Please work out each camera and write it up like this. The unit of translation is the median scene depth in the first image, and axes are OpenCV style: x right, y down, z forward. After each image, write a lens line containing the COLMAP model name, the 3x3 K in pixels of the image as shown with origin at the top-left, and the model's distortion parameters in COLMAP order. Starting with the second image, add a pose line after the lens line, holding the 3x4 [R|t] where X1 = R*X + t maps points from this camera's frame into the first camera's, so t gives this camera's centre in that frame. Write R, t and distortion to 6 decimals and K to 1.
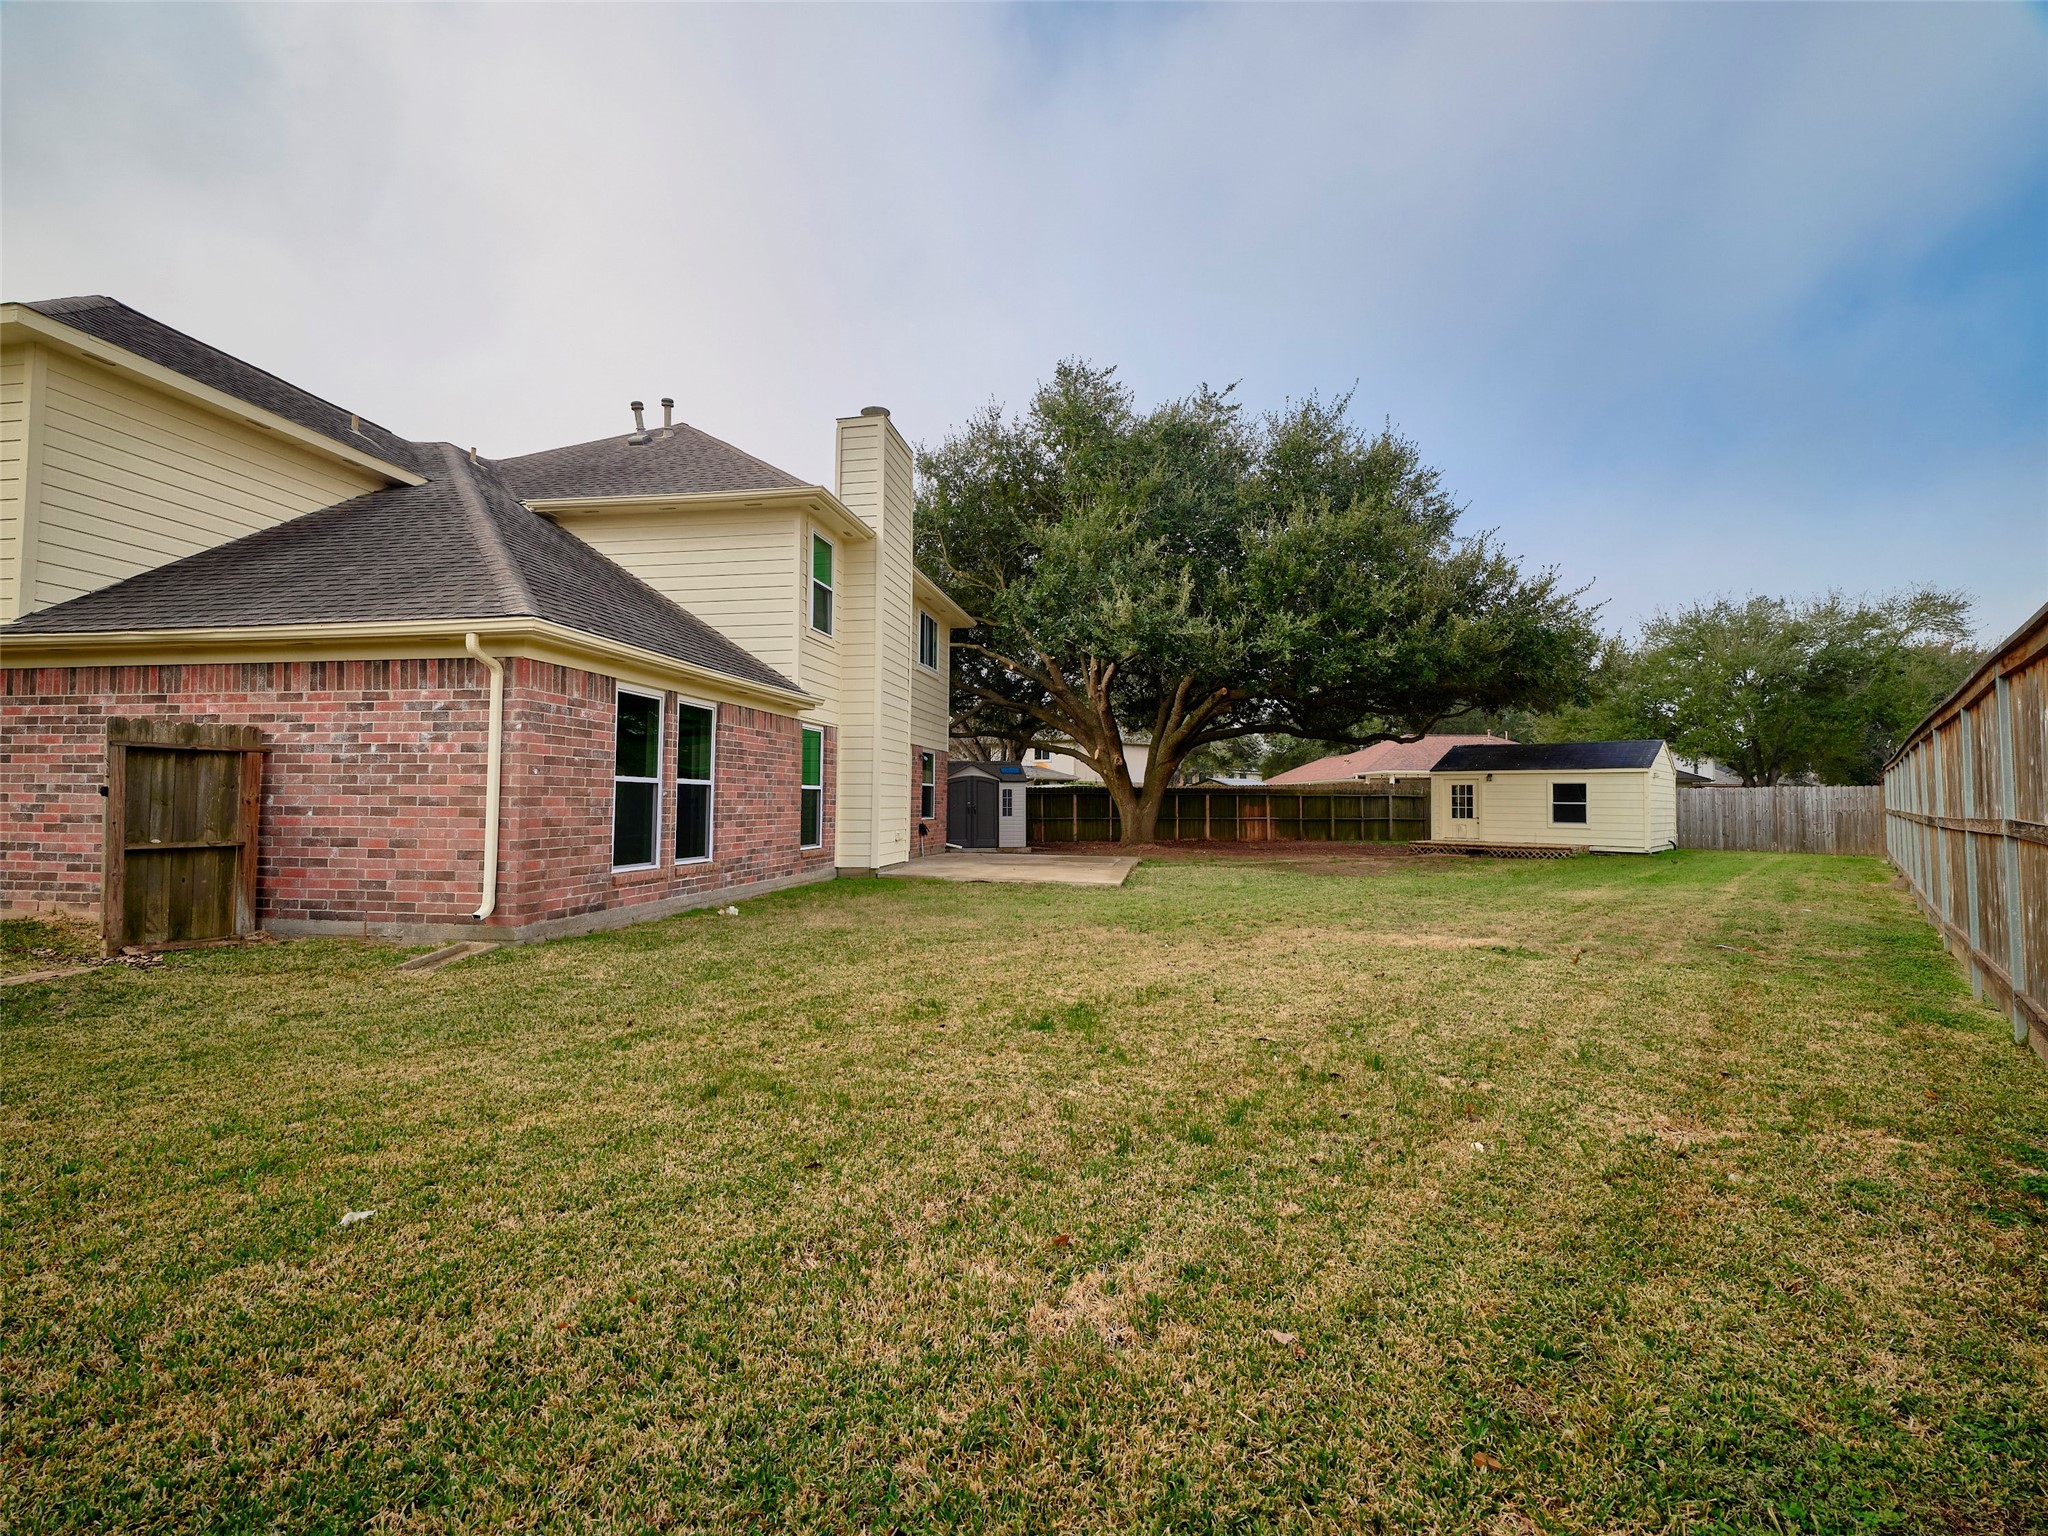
lens RADIAL K [[914.7, 0, 1025.7], [0, 914.7, 764.3], [0, 0, 1]] dist [-0.003135, -0.000262]
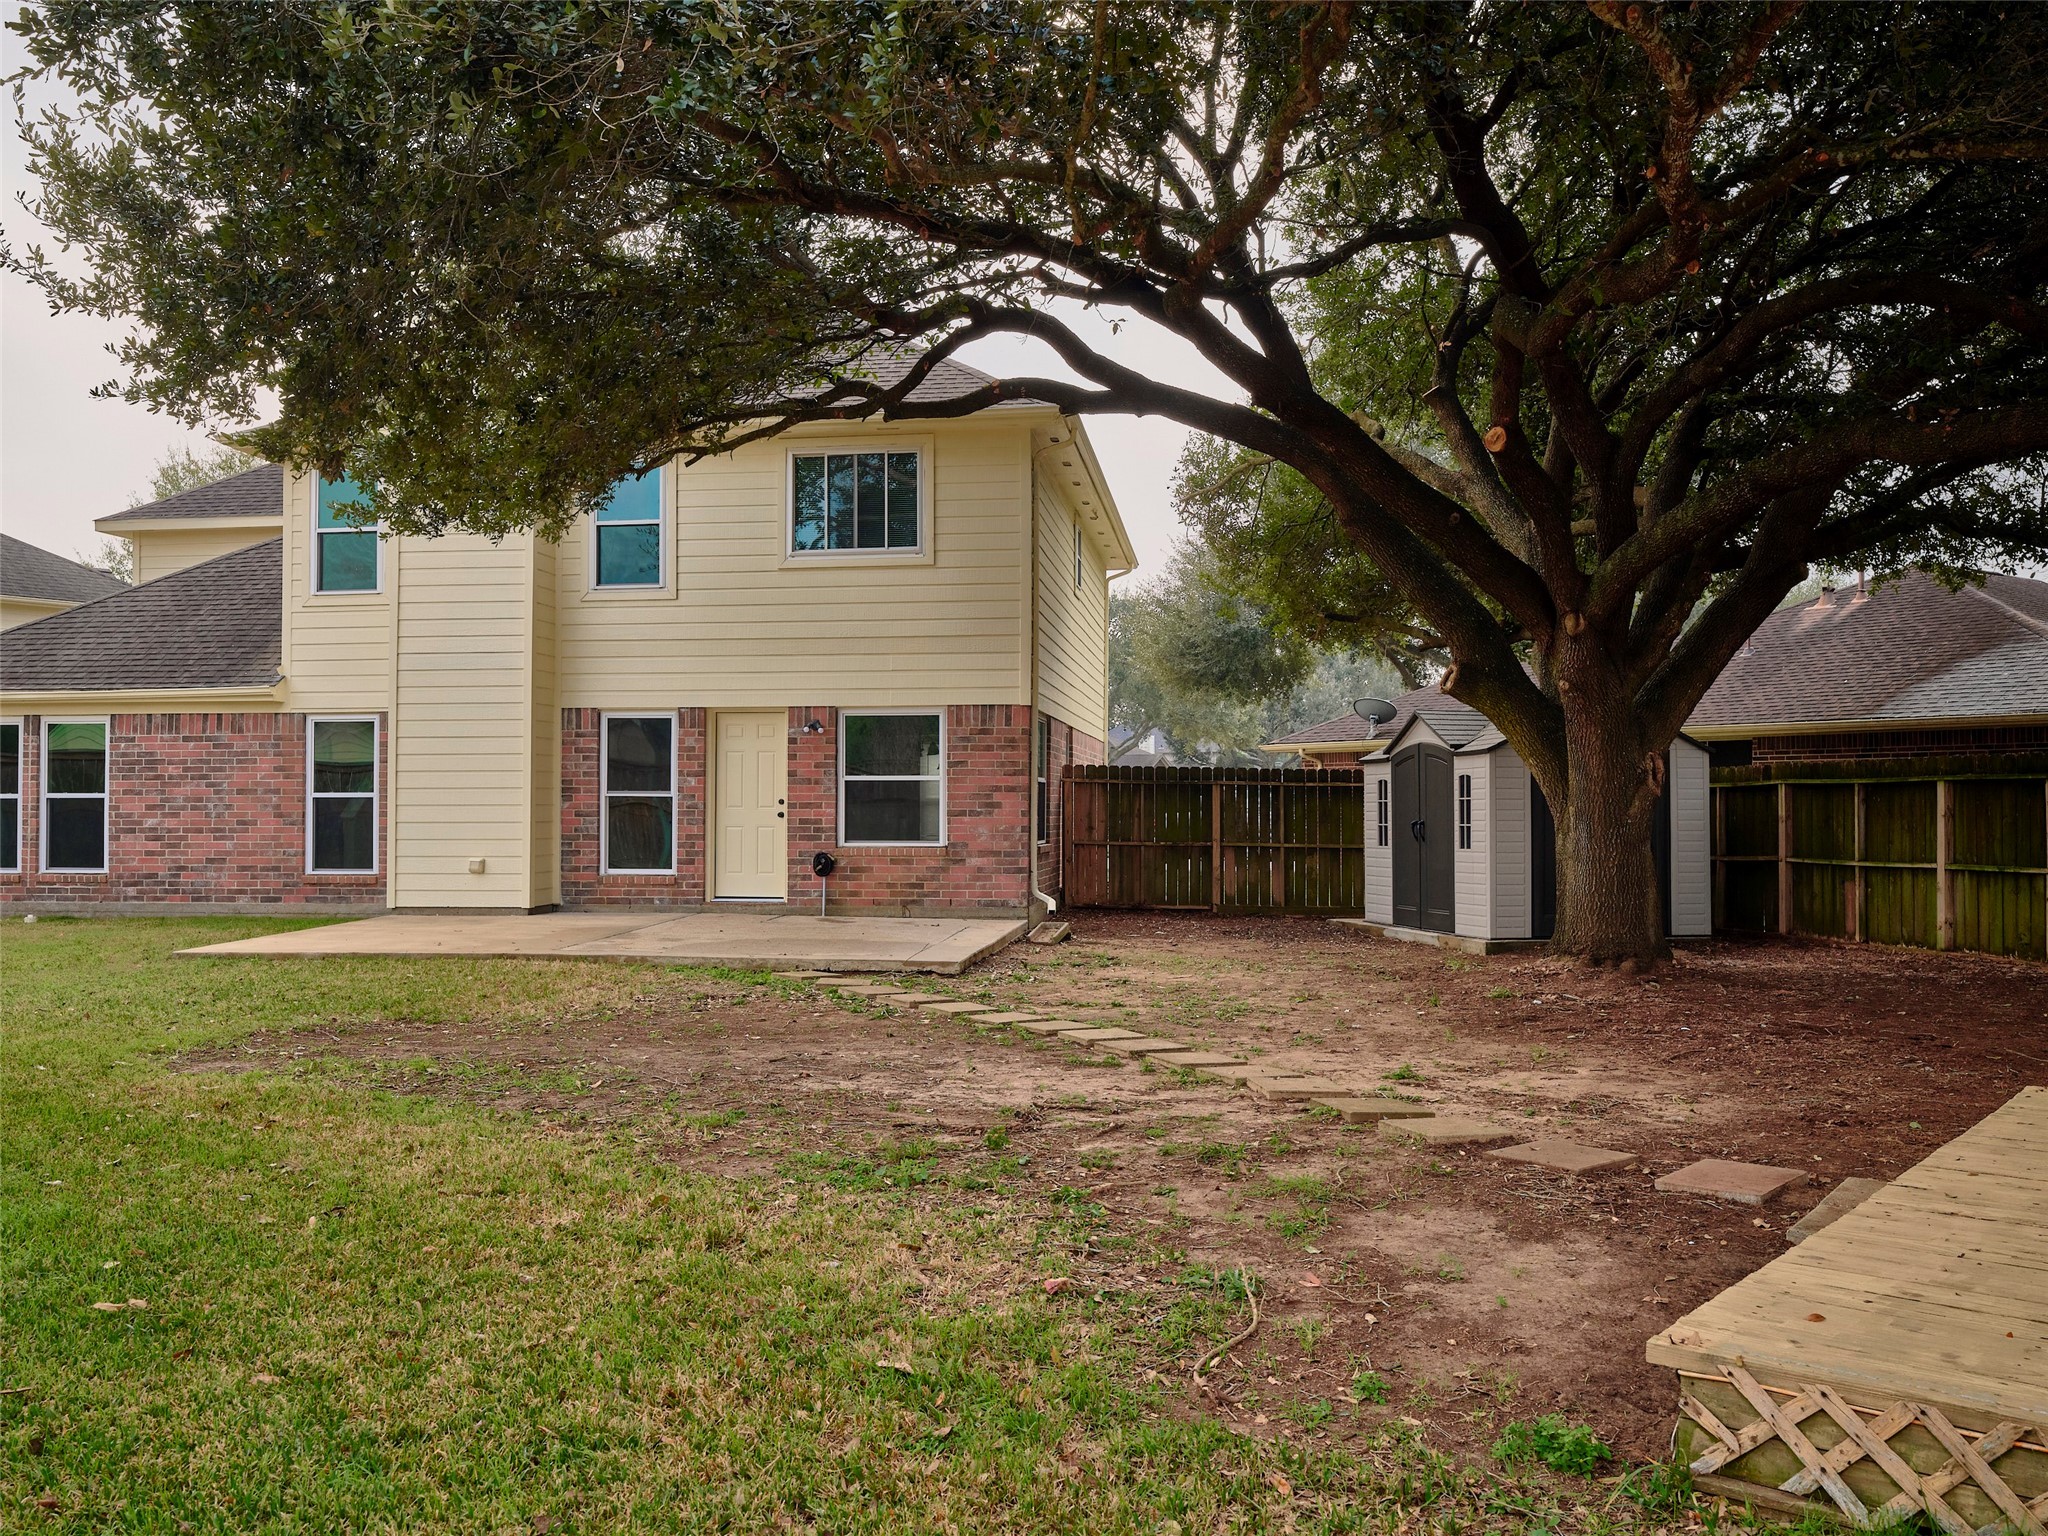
lens RADIAL K [[1769.1, 0, 1020.1], [0, 1769.1, 762.1], [0, 0, 1]] dist [-0.002047, -0.004374]
pose [[0.034210, -0.032465, -0.998887, 0.705060], [0.044124, 0.998547, -0.030942, 0.037788], [0.998440, -0.043017, 0.035593, 0.833451]]
